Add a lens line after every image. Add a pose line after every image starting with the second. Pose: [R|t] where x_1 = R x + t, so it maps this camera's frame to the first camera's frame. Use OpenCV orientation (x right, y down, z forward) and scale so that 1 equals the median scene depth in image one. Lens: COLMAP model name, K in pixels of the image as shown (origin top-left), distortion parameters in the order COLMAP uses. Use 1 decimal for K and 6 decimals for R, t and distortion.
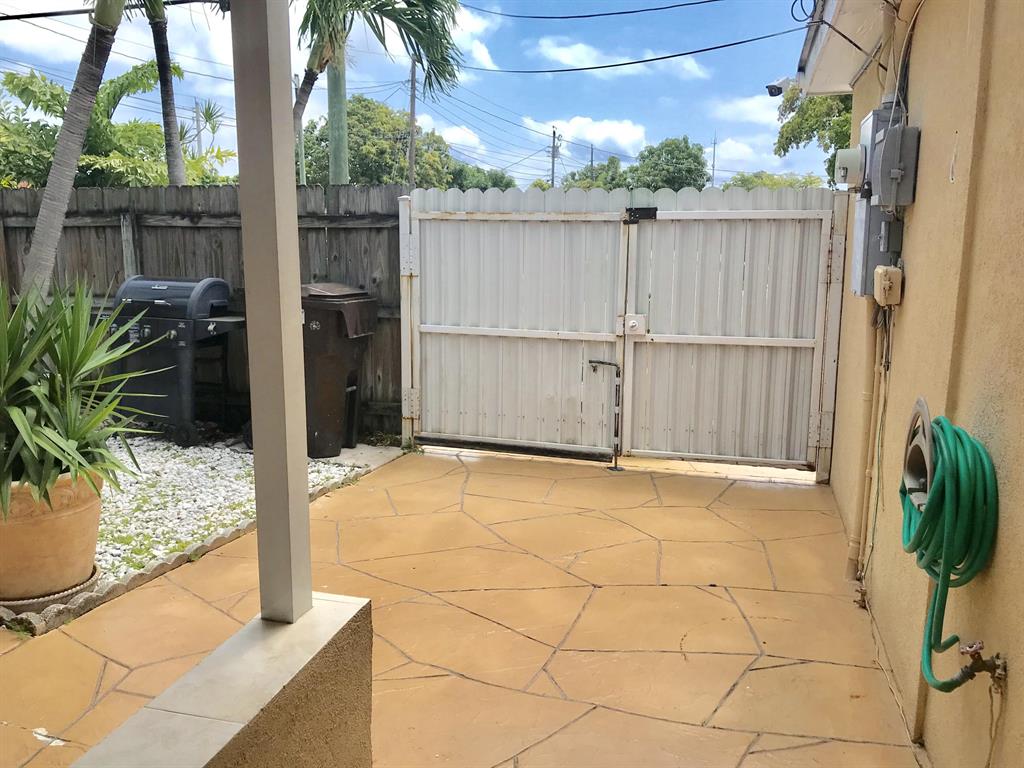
lens RADIAL K [[854.6, 0, 512.7], [0, 854.6, 382.4], [0, 0, 1]] dist [0.023272, -0.019554]
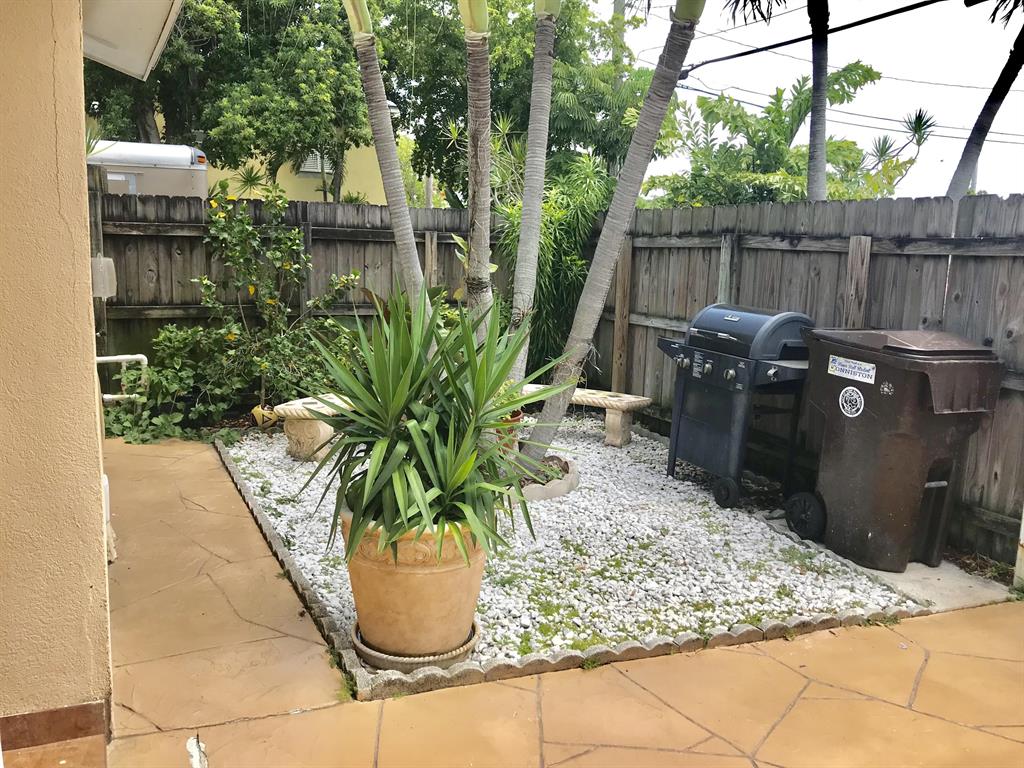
lens RADIAL K [[854.6, 0, 491.7], [0, 854.6, 371.1], [0, 0, 1]] dist [0.023272, -0.019554]
pose [[0.662862, 0.128919, -0.737560, 0.074189], [-0.160053, 0.986693, 0.028622, -0.044924], [0.731435, 0.099076, 0.674675, 0.248191]]
